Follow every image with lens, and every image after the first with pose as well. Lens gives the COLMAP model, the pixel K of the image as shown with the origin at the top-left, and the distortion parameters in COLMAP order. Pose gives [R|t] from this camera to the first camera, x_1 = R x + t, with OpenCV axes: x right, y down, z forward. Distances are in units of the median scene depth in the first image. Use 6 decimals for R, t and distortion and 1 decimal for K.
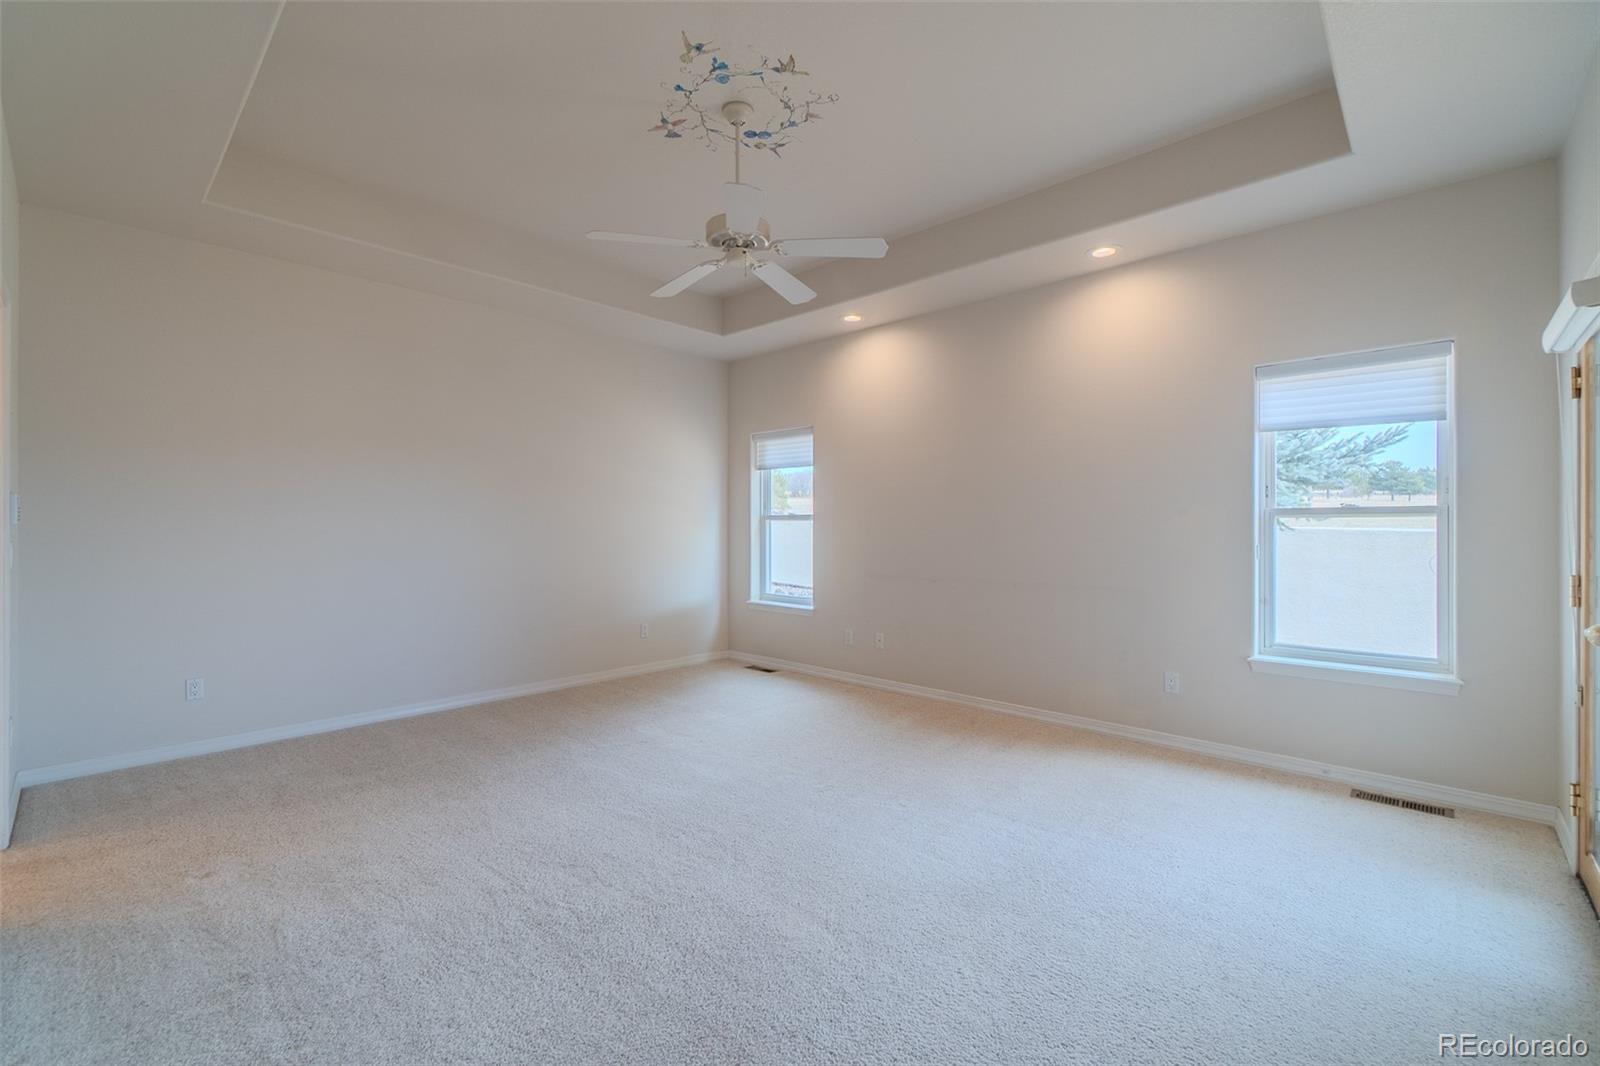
lens RADIAL K [[686.8, 0, 786.5], [0, 686.8, 524.3], [0, 0, 1]] dist [-0.009470, -0.000022]
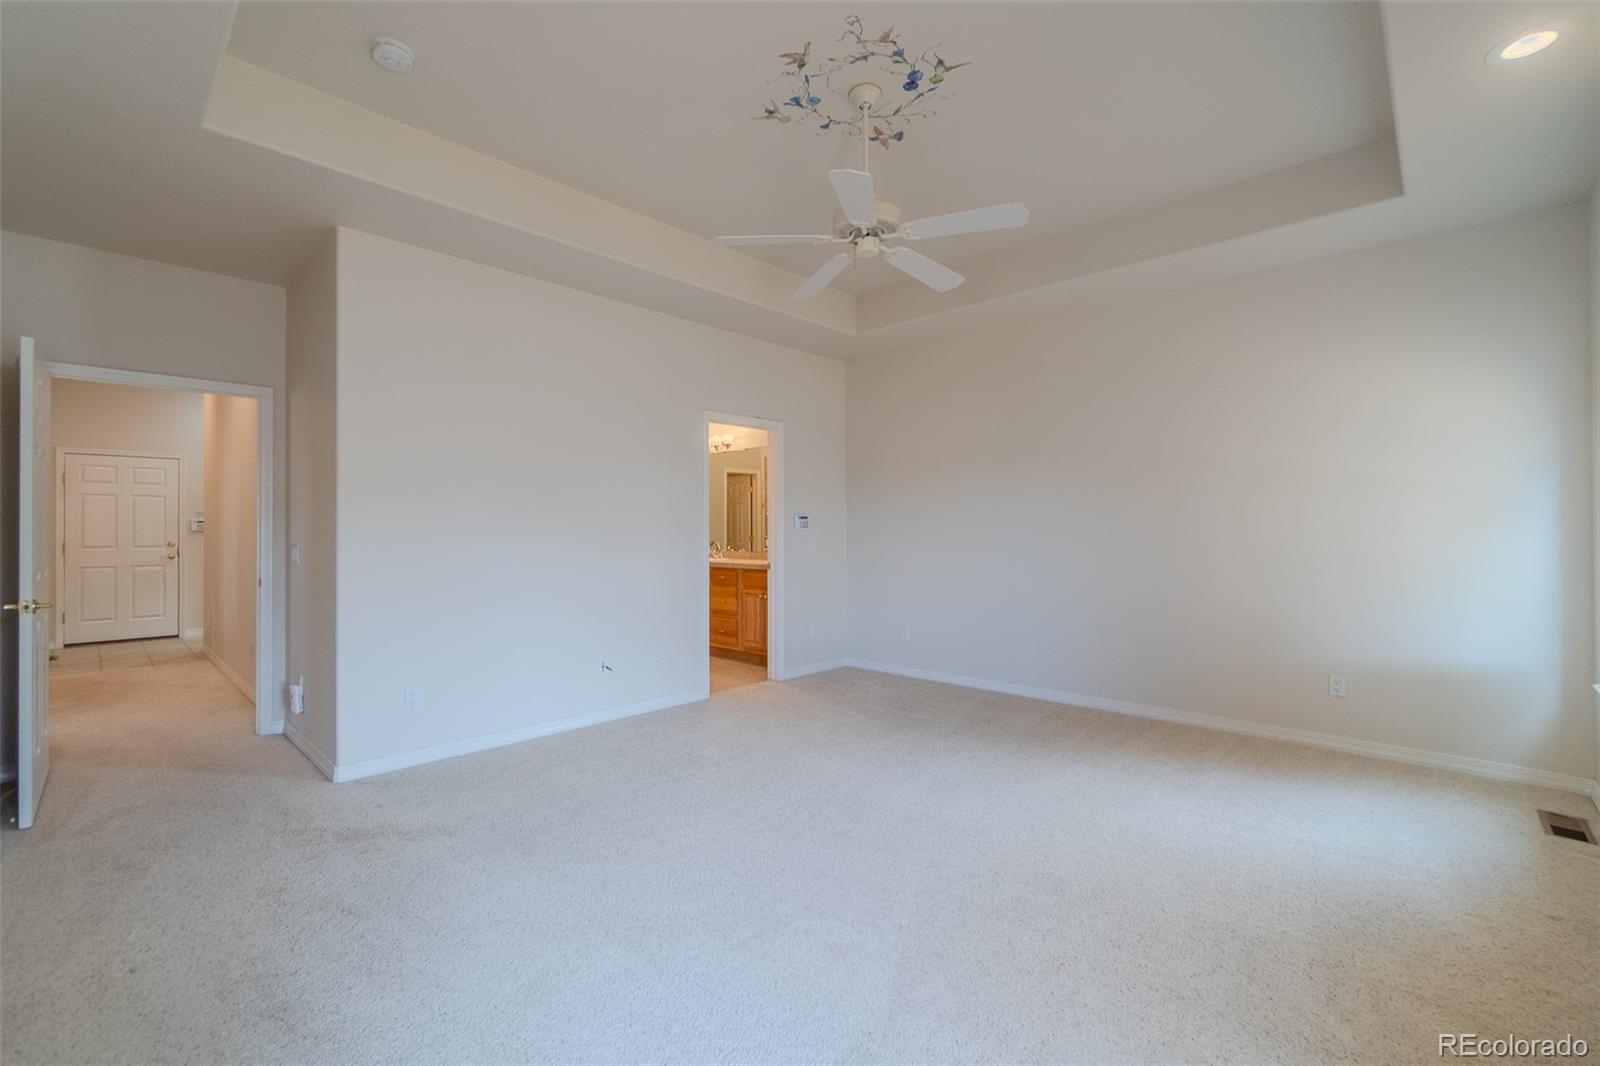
lens RADIAL K [[686.8, 0, 786.5], [0, 686.8, 524.3], [0, 0, 1]] dist [-0.009470, -0.000022]
pose [[-0.003159, -0.014442, -0.999891, 0.680176], [0.001028, 0.999895, -0.014445, 0.009477], [0.999994, -0.001074, -0.003144, 0.690673]]
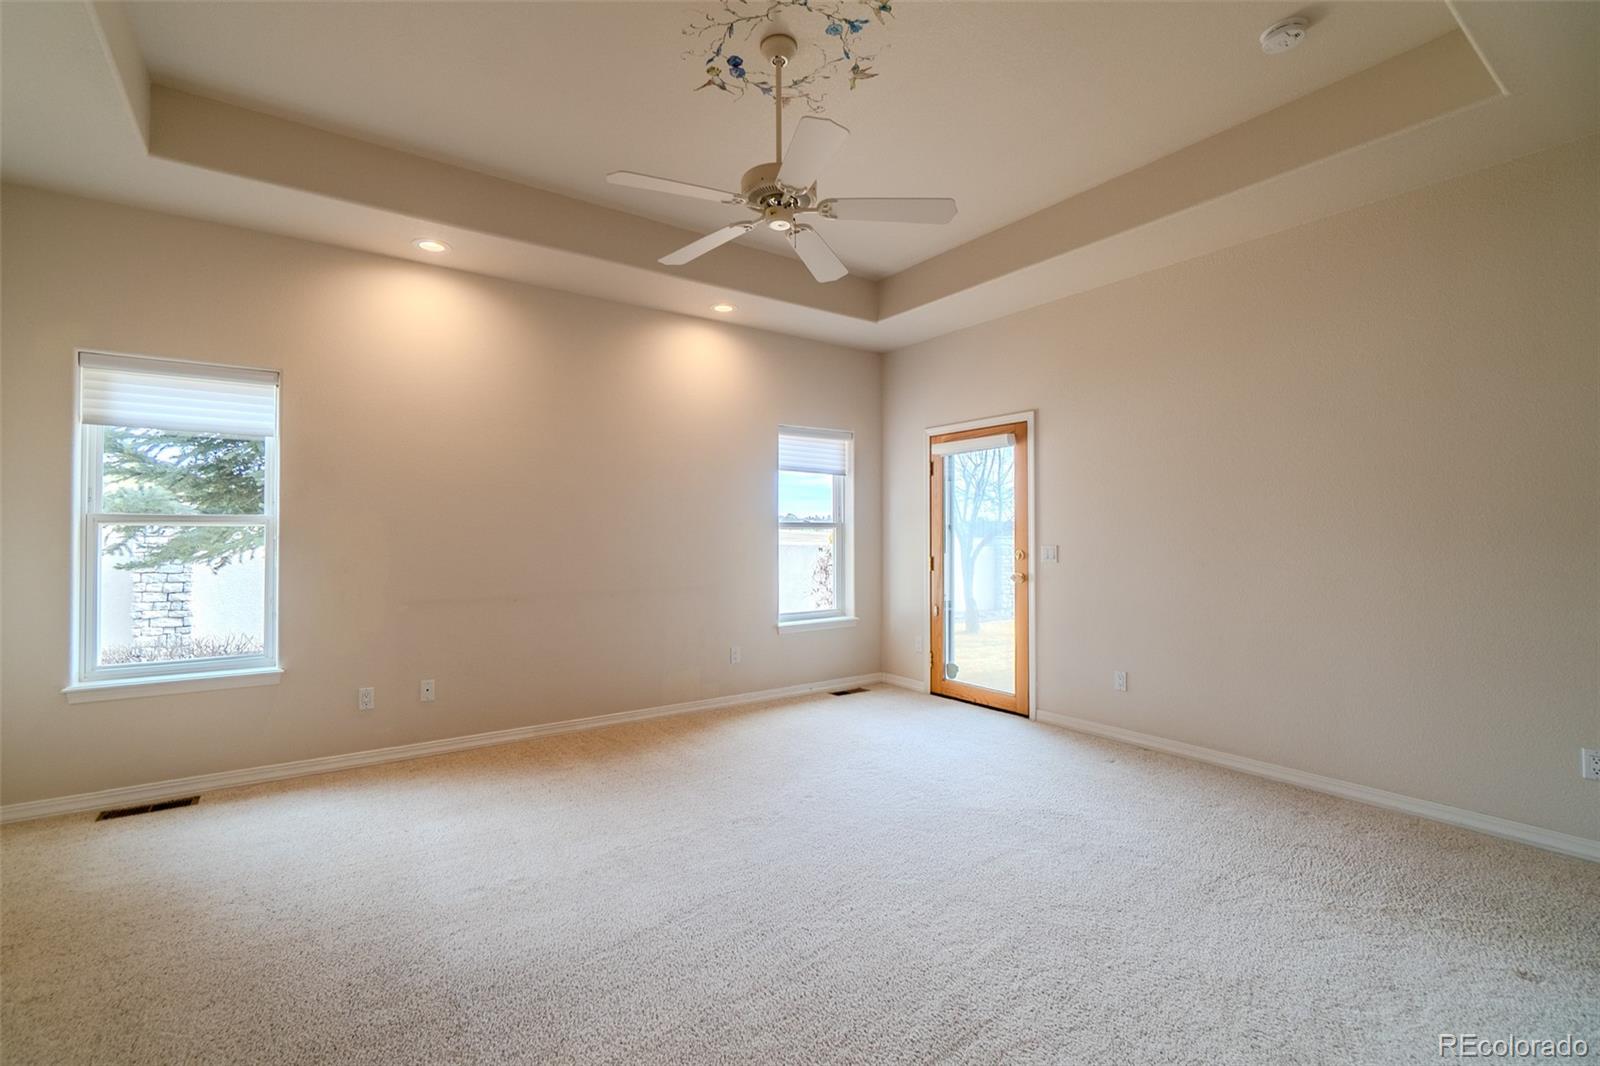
lens RADIAL K [[686.8, 0, 786.5], [0, 686.8, 524.3], [0, 0, 1]] dist [-0.009470, -0.000022]
pose [[0.194991, 0.017629, 0.980647, -0.686629], [0.001805, 0.999830, -0.018333, 0.007518], [-0.980803, 0.005344, 0.194926, 0.640179]]
